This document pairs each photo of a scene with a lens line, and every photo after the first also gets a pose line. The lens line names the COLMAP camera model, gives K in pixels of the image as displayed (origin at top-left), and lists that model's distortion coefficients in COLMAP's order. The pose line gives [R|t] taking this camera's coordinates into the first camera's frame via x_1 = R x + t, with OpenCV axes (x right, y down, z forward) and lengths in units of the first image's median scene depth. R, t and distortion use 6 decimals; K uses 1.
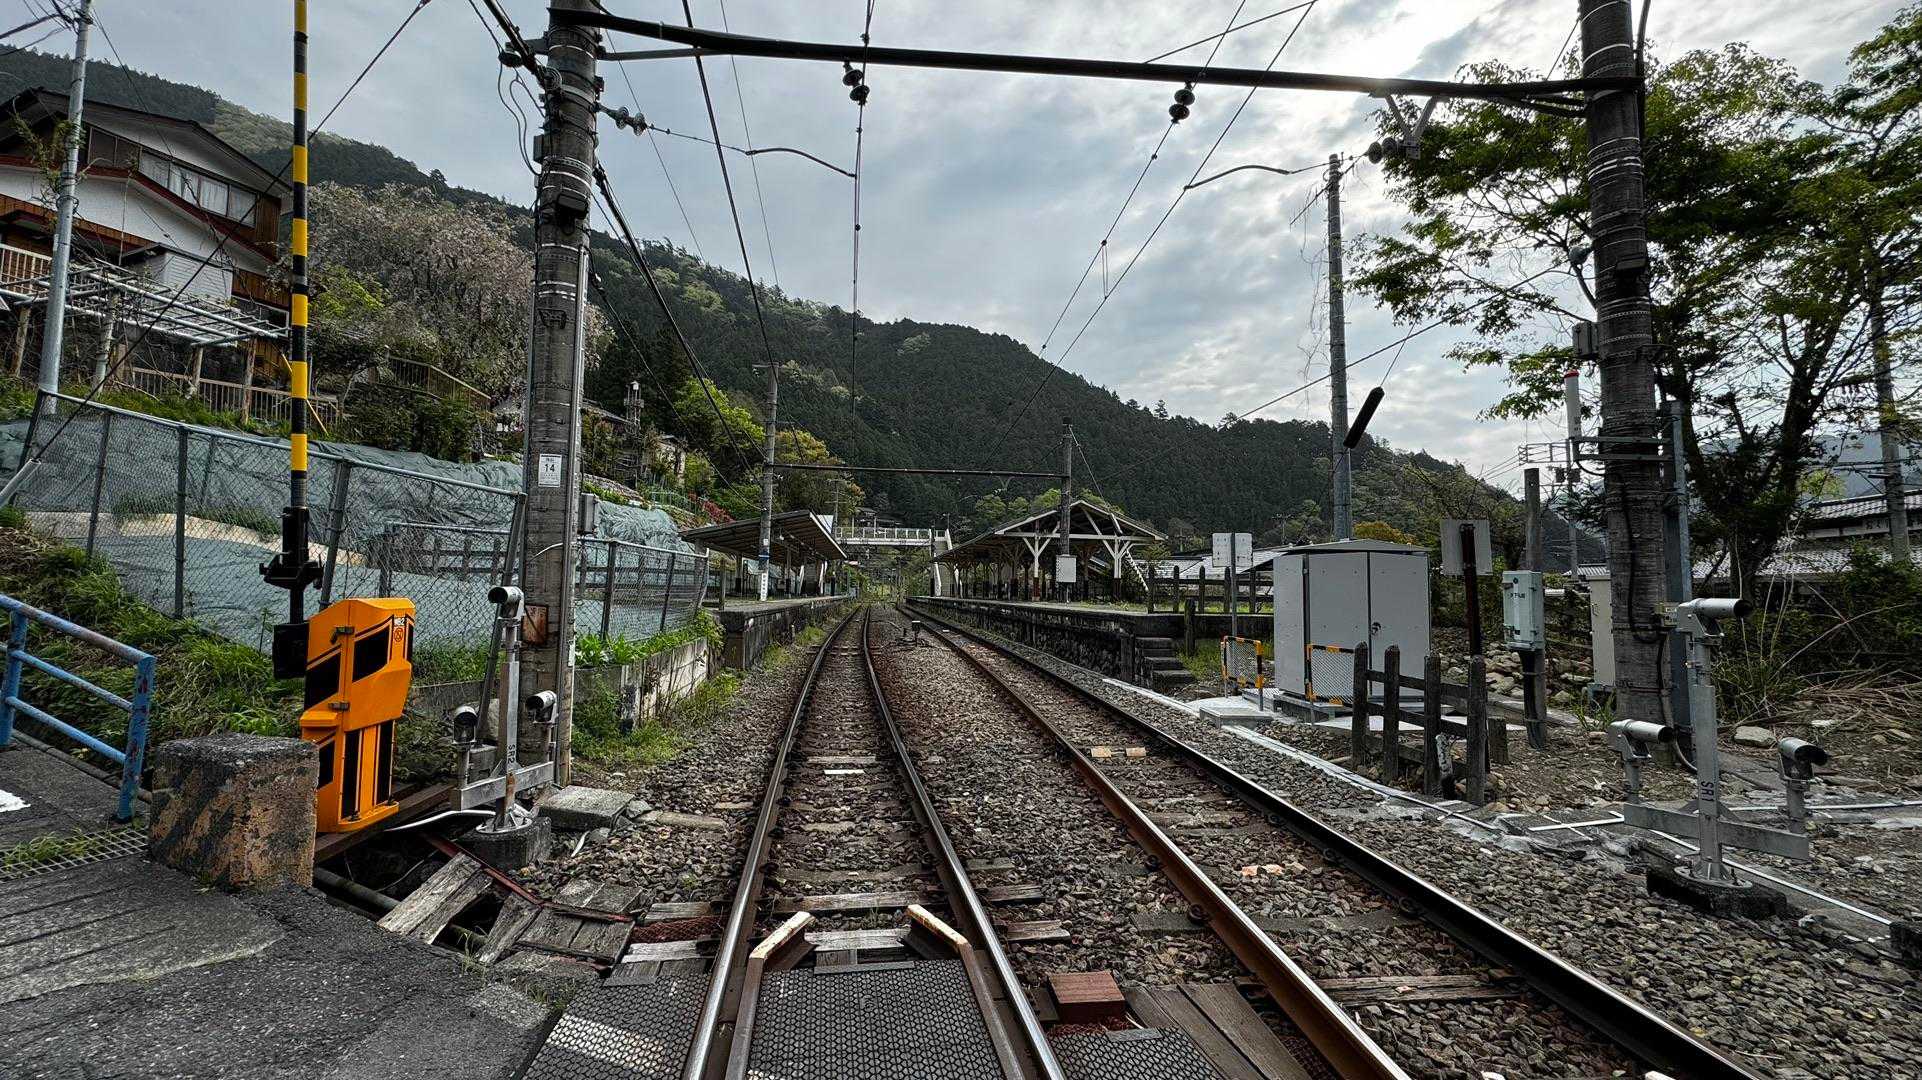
lens RADIAL K [[775.2, 0, 961.0], [0, 775.2, 540.0], [0, 0, 1]] dist [0.000591, 0.000072]
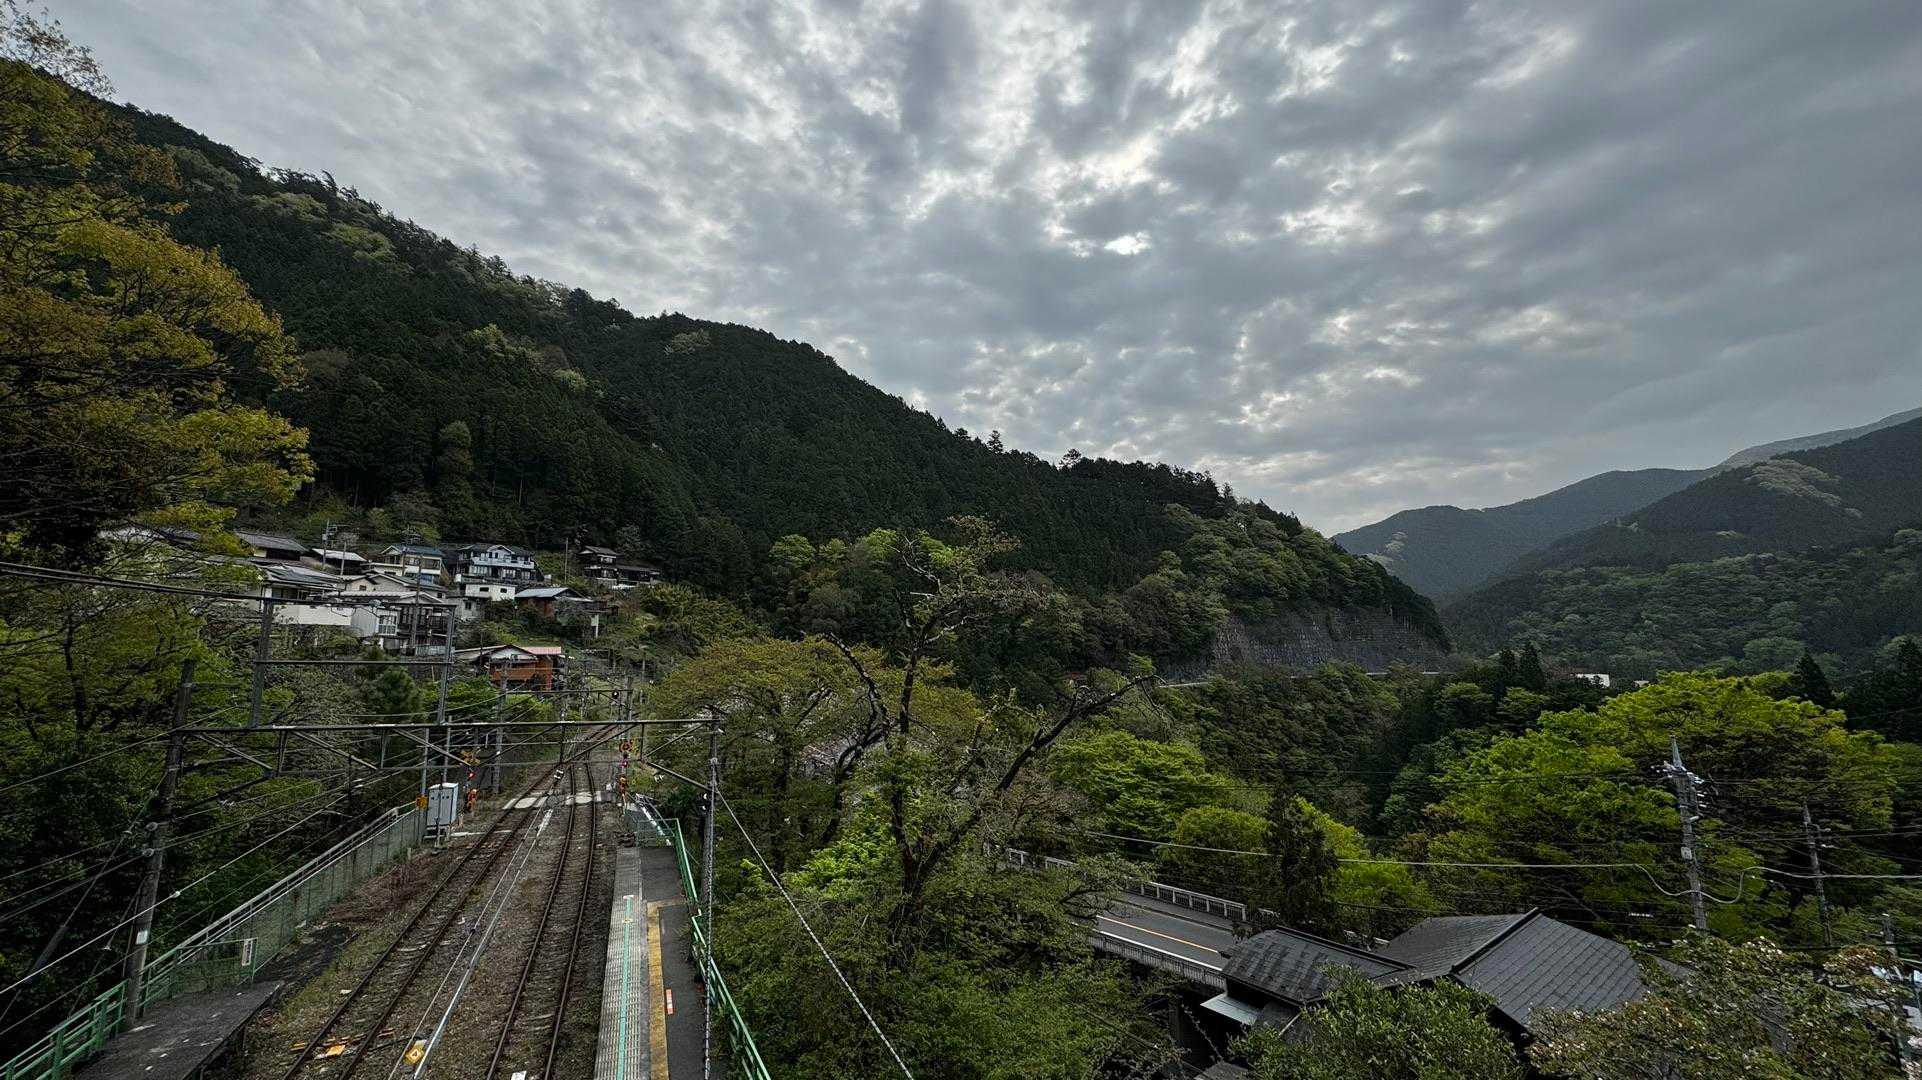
lens RADIAL K [[775.2, 0, 961.0], [0, 775.2, 540.0], [0, 0, 1]] dist [0.000591, 0.000072]
pose [[0.959900, 0.021766, 0.279497, -0.011890], [-0.002771, 0.997669, -0.068178, -0.003747], [-0.280330, 0.064669, 0.957723, 0.212491]]
